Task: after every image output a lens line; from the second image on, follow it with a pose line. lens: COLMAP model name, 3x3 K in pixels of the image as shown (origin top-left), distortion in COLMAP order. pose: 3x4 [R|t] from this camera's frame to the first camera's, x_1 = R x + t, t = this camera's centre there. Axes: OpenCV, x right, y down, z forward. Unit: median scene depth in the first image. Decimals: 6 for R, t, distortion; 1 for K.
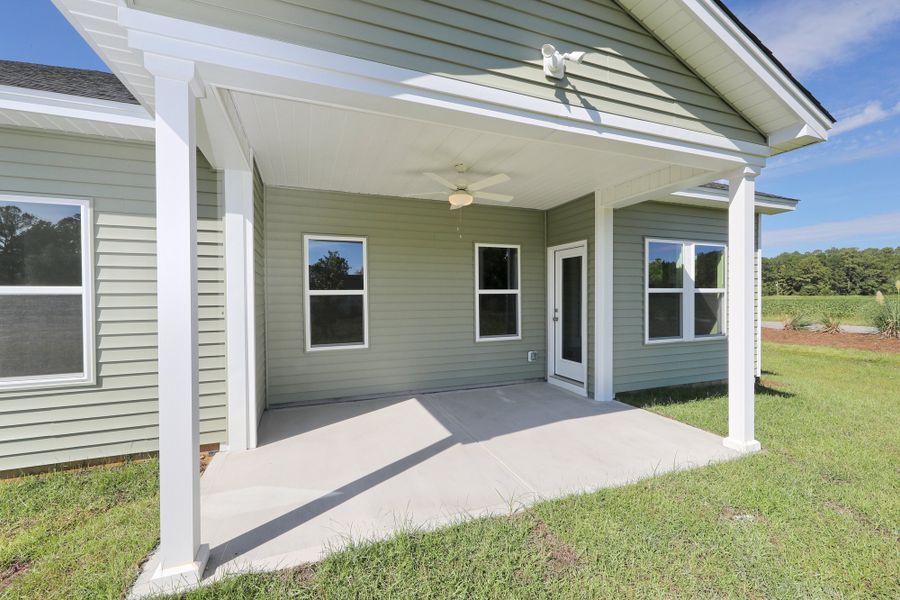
lens RADIAL K [[369.2, 0, 453.5], [0, 369.2, 302.4], [0, 0, 1]] dist [-0.001909, -0.000031]
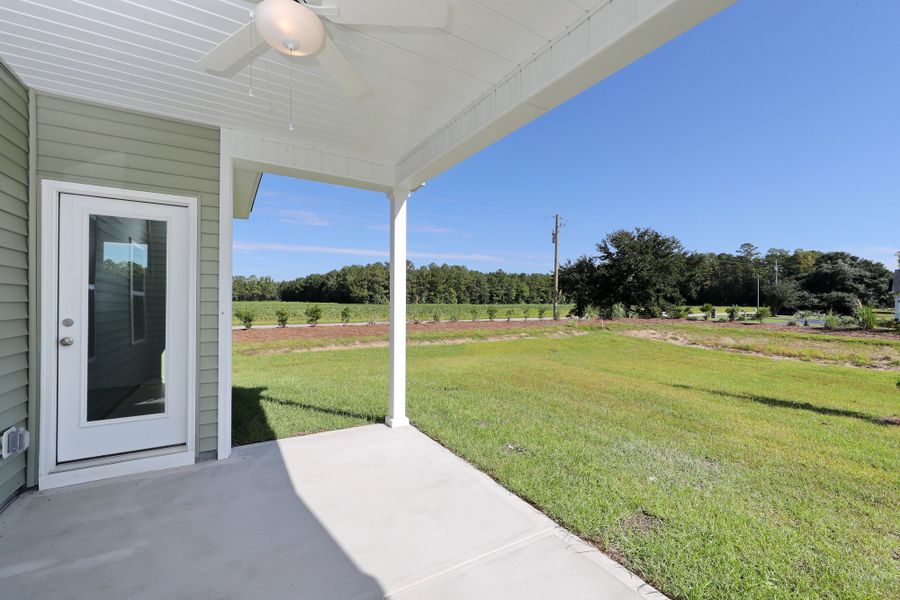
lens RADIAL K [[381.0, 0, 450.0], [0, 381.0, 300.0], [0, 0, 1]] dist [0.000571, 0.000101]
pose [[-0.163230, -0.000469, 0.986588, -0.300942], [0.010573, 0.999942, 0.002225, -0.003097], [-0.986531, 0.010795, -0.163215, 0.677503]]
